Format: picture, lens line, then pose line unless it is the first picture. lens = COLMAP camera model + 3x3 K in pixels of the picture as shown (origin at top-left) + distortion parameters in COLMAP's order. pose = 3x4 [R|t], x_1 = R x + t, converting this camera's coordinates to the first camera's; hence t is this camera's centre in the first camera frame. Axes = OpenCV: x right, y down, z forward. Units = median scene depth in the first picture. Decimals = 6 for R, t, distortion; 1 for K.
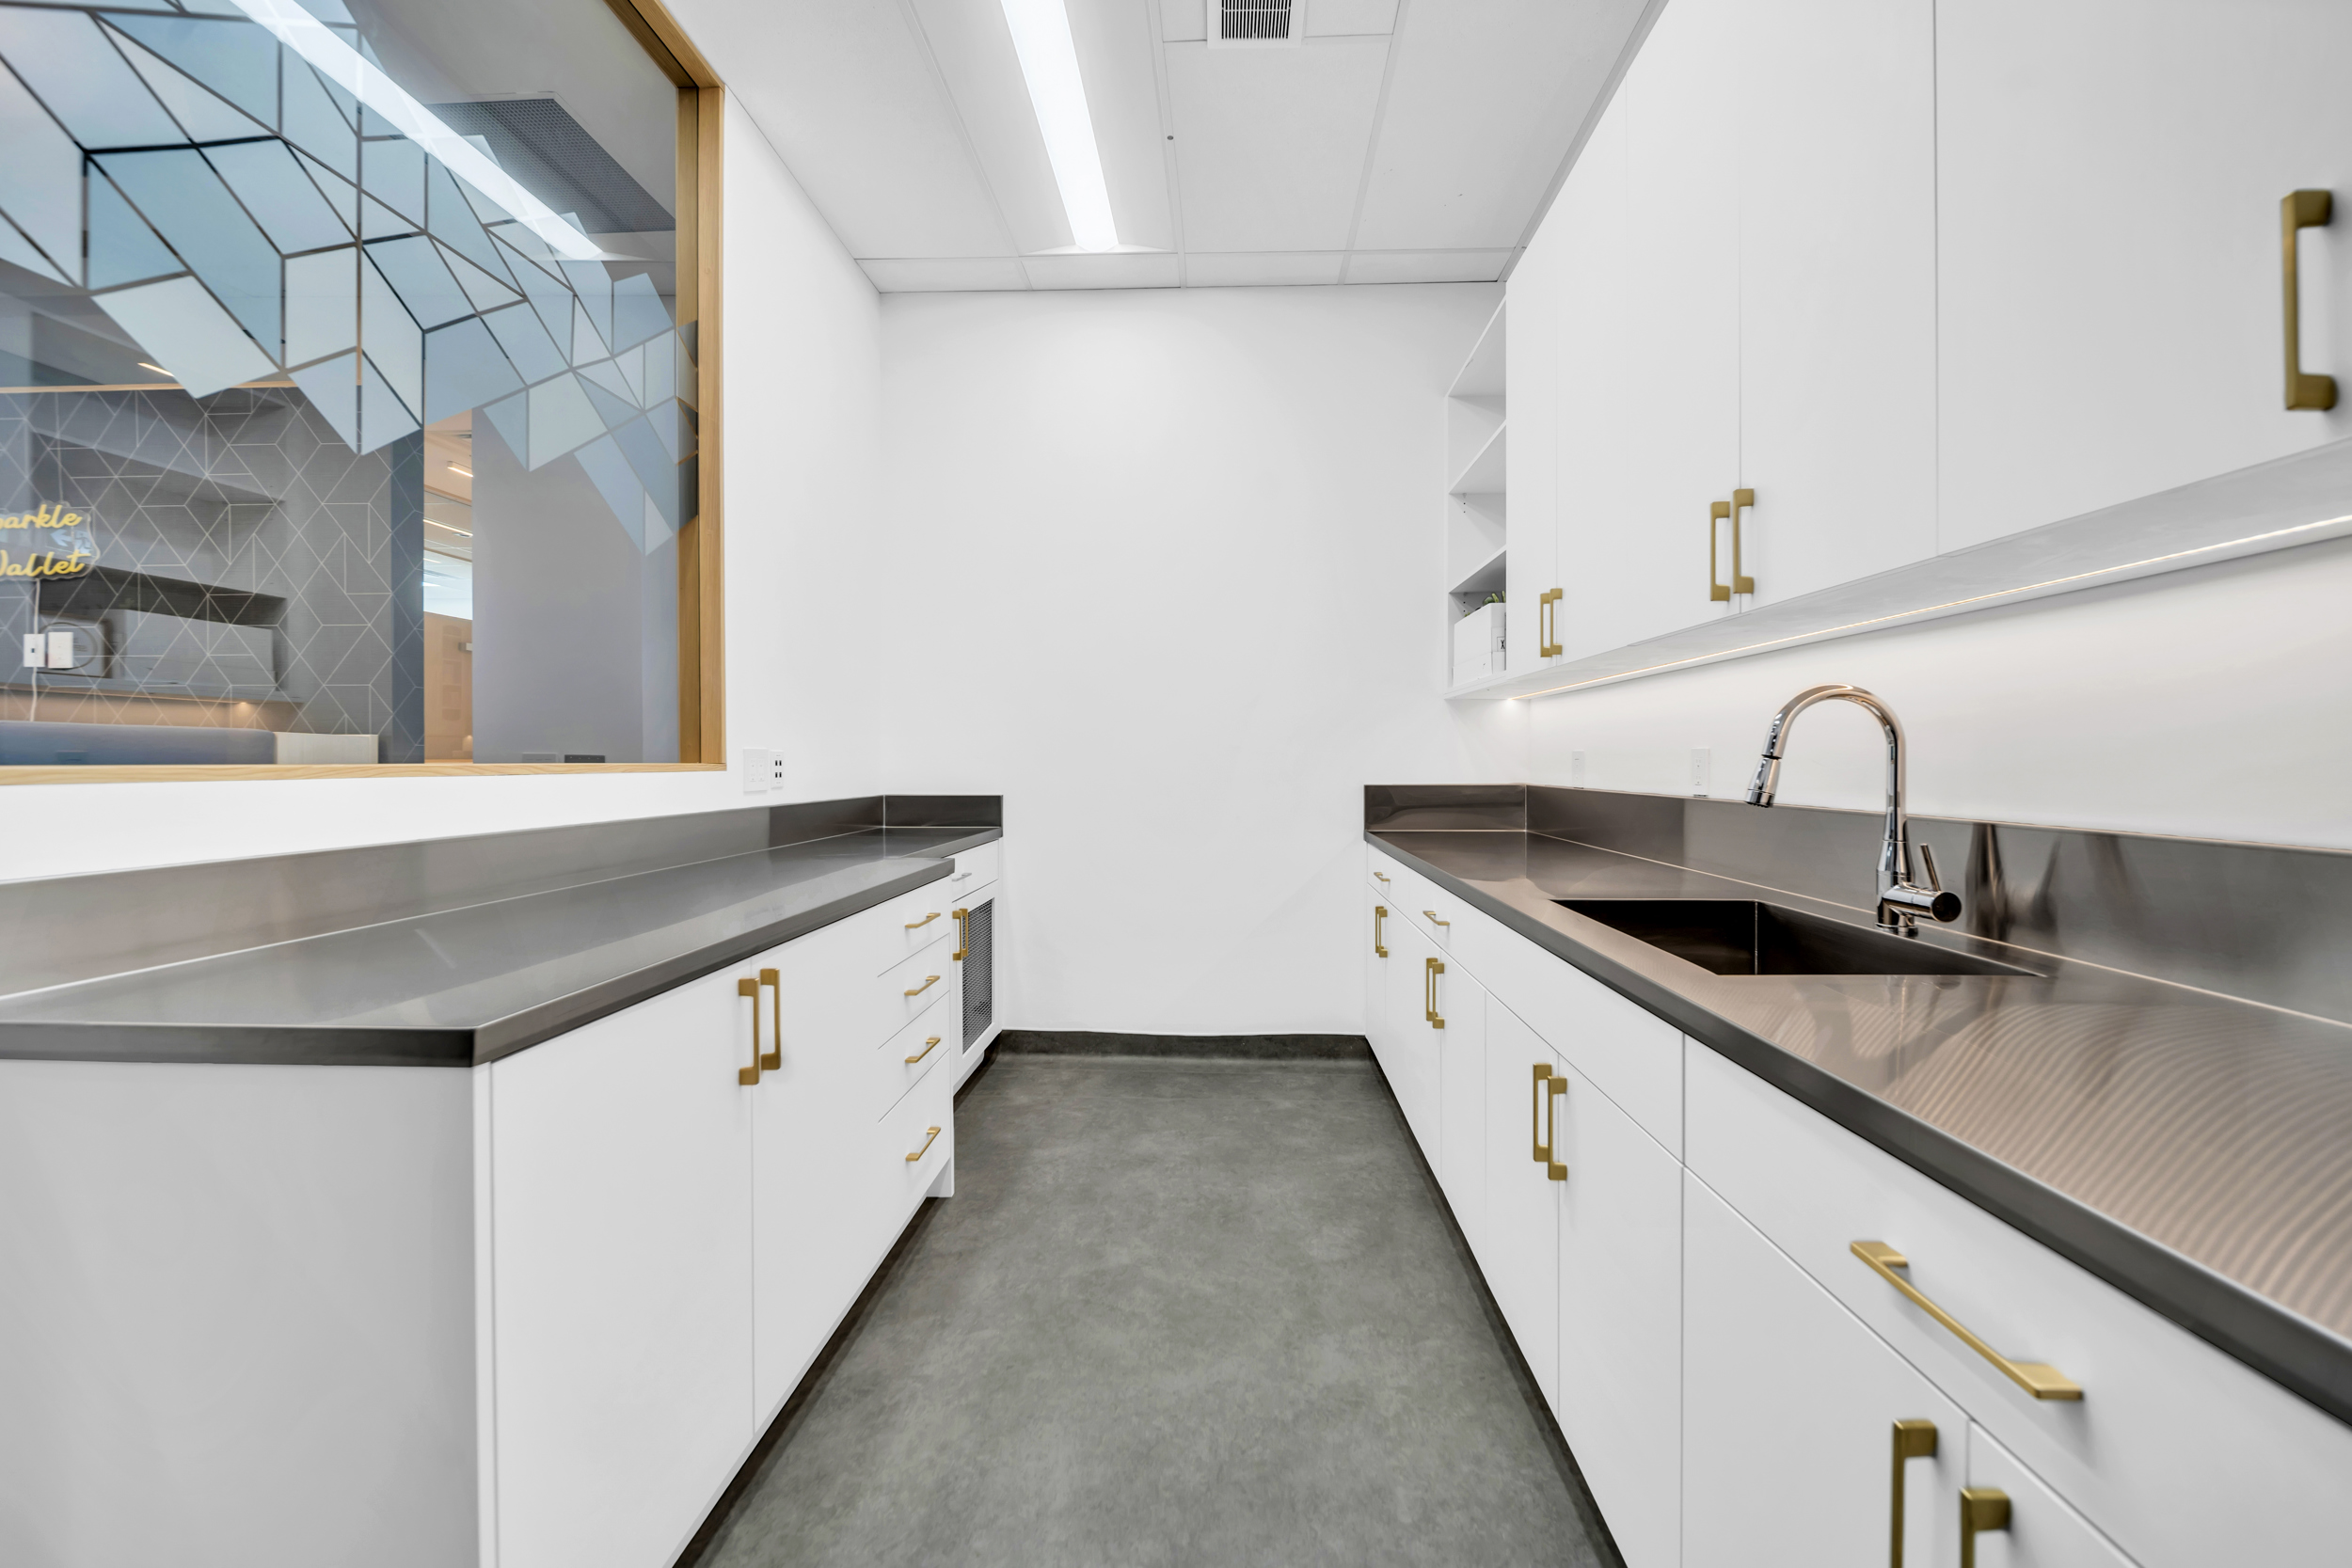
lens RADIAL K [[852.4, 0, 1186.7], [0, 852.4, 765.2], [0, 0, 1]] dist [0.000185, -0.000101]
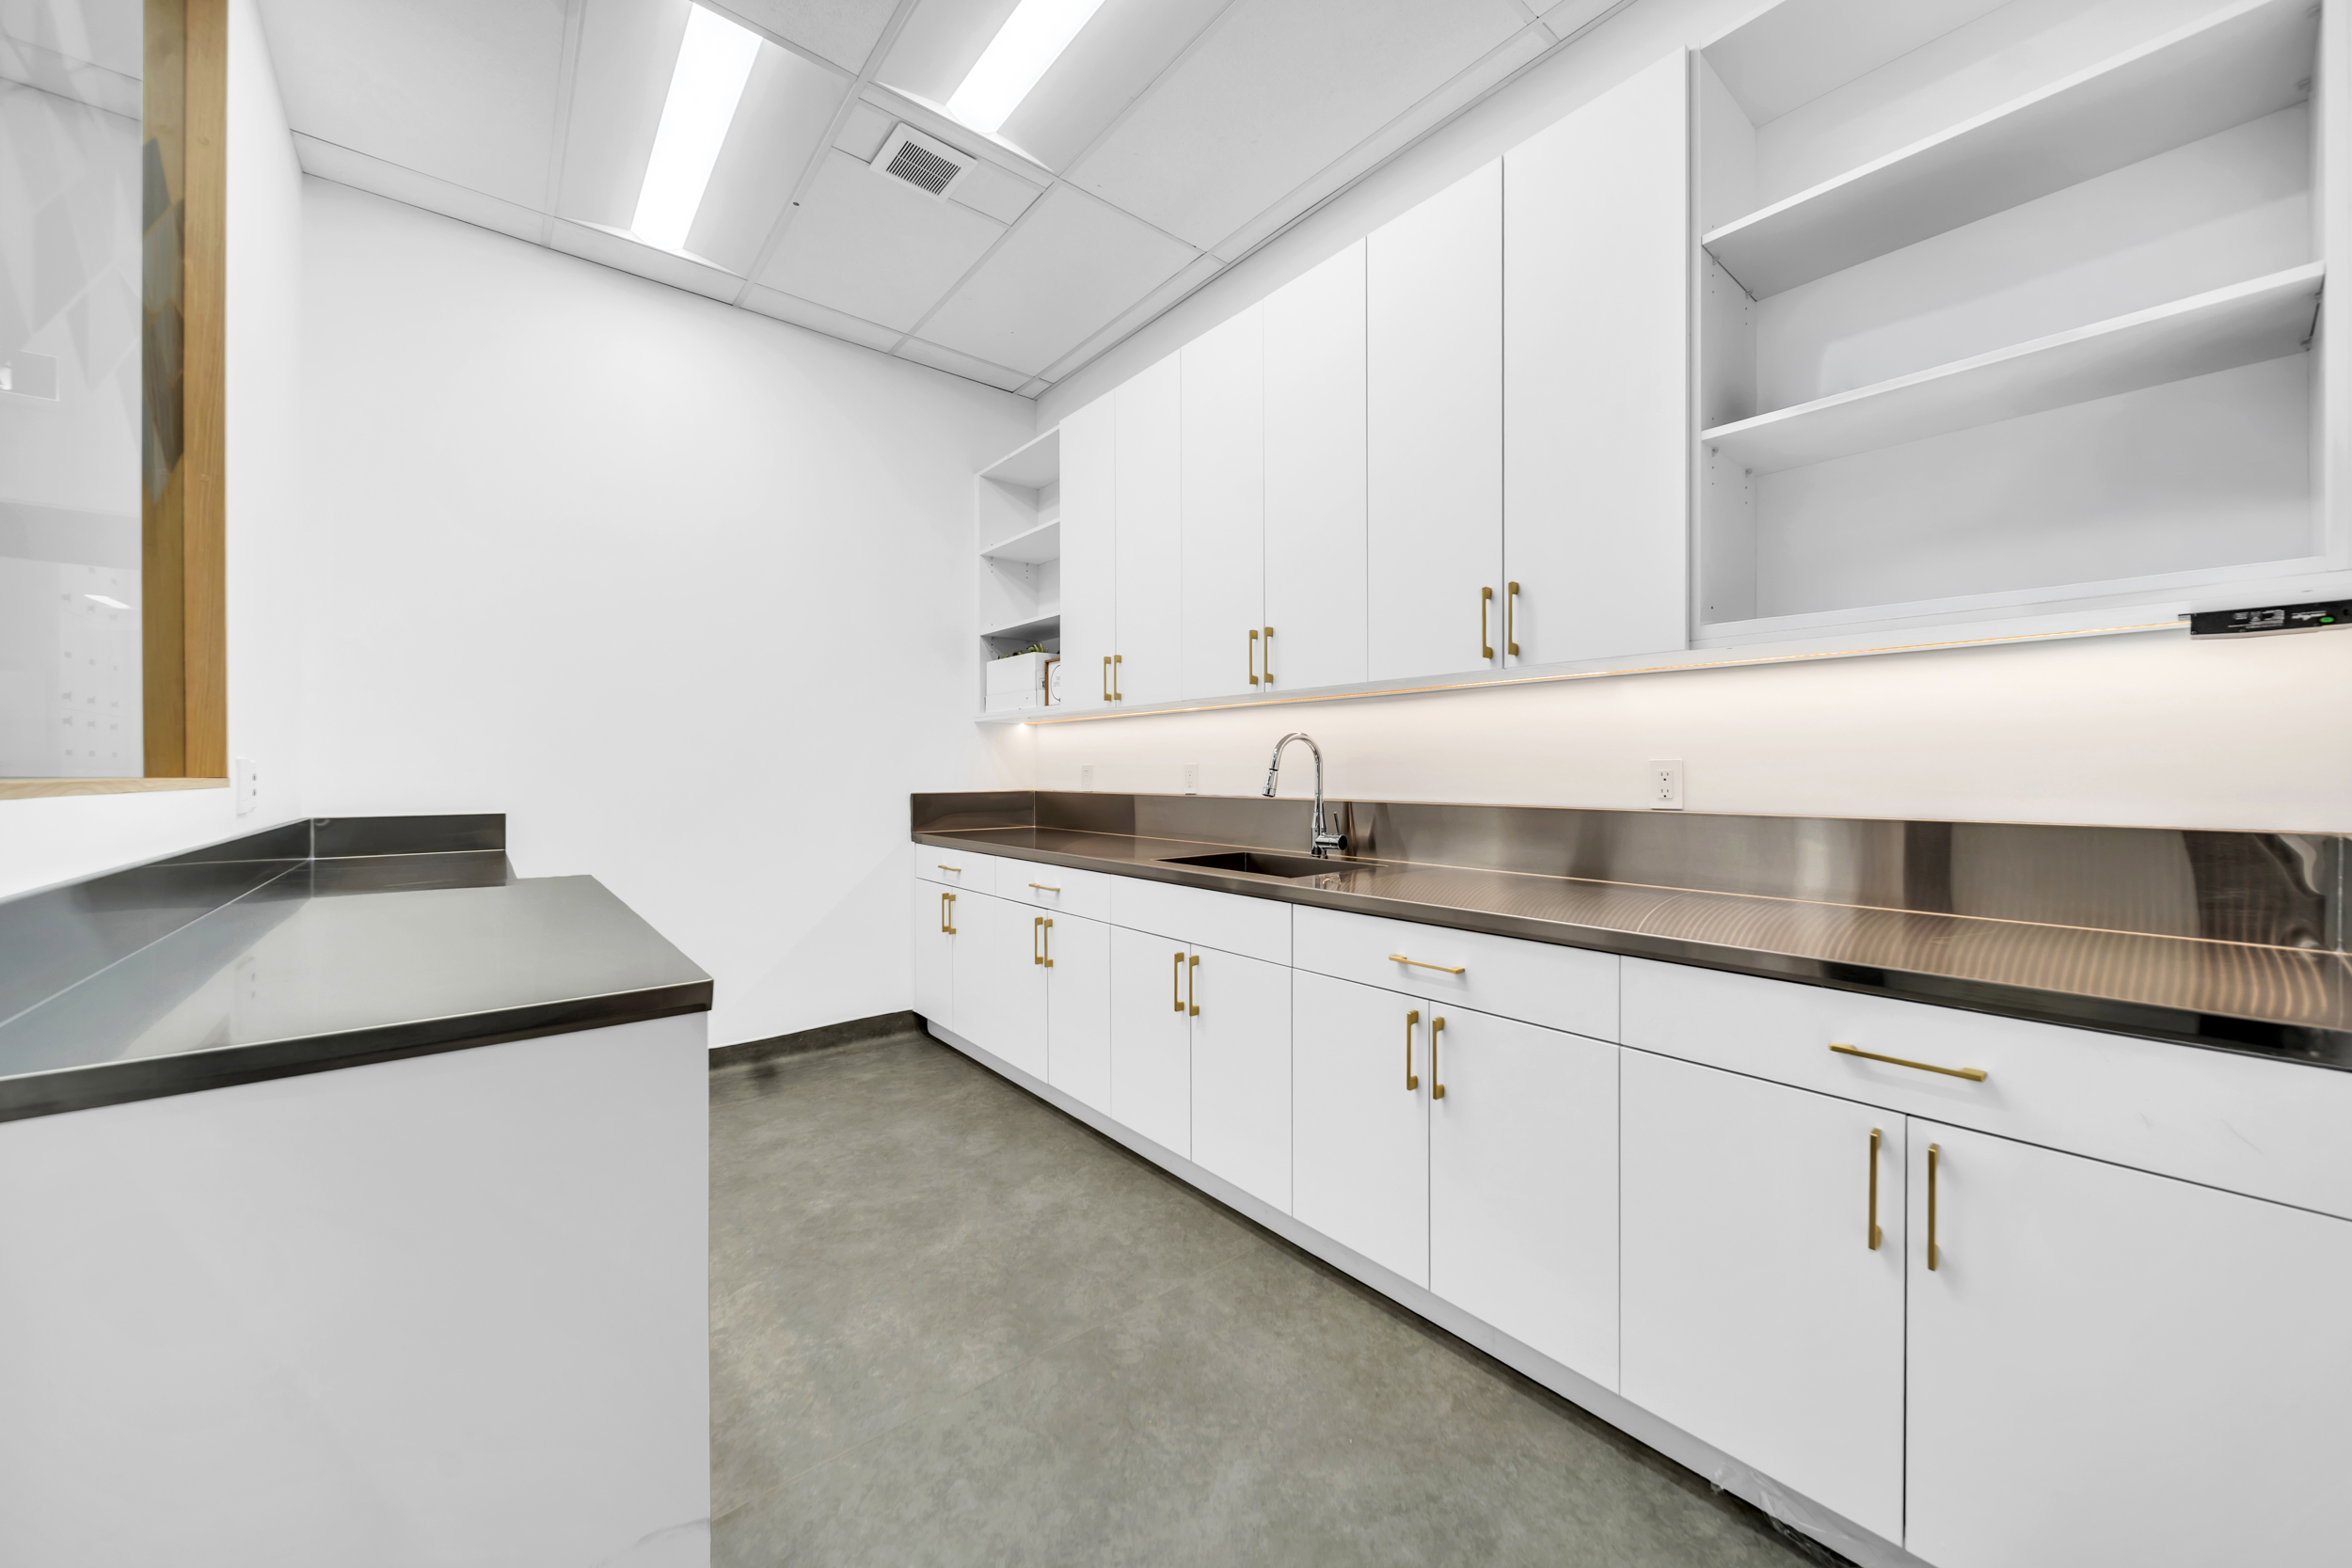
lens RADIAL K [[846.8, 0, 1172.7], [0, 846.8, 778.5], [0, 0, 1]] dist [-0.000511, -0.000152]
pose [[0.757733, -0.006613, 0.652531, -0.449483], [0.005397, 0.999978, 0.003866, 0.000137], [-0.652542, 0.000592, 0.757752, -0.169627]]
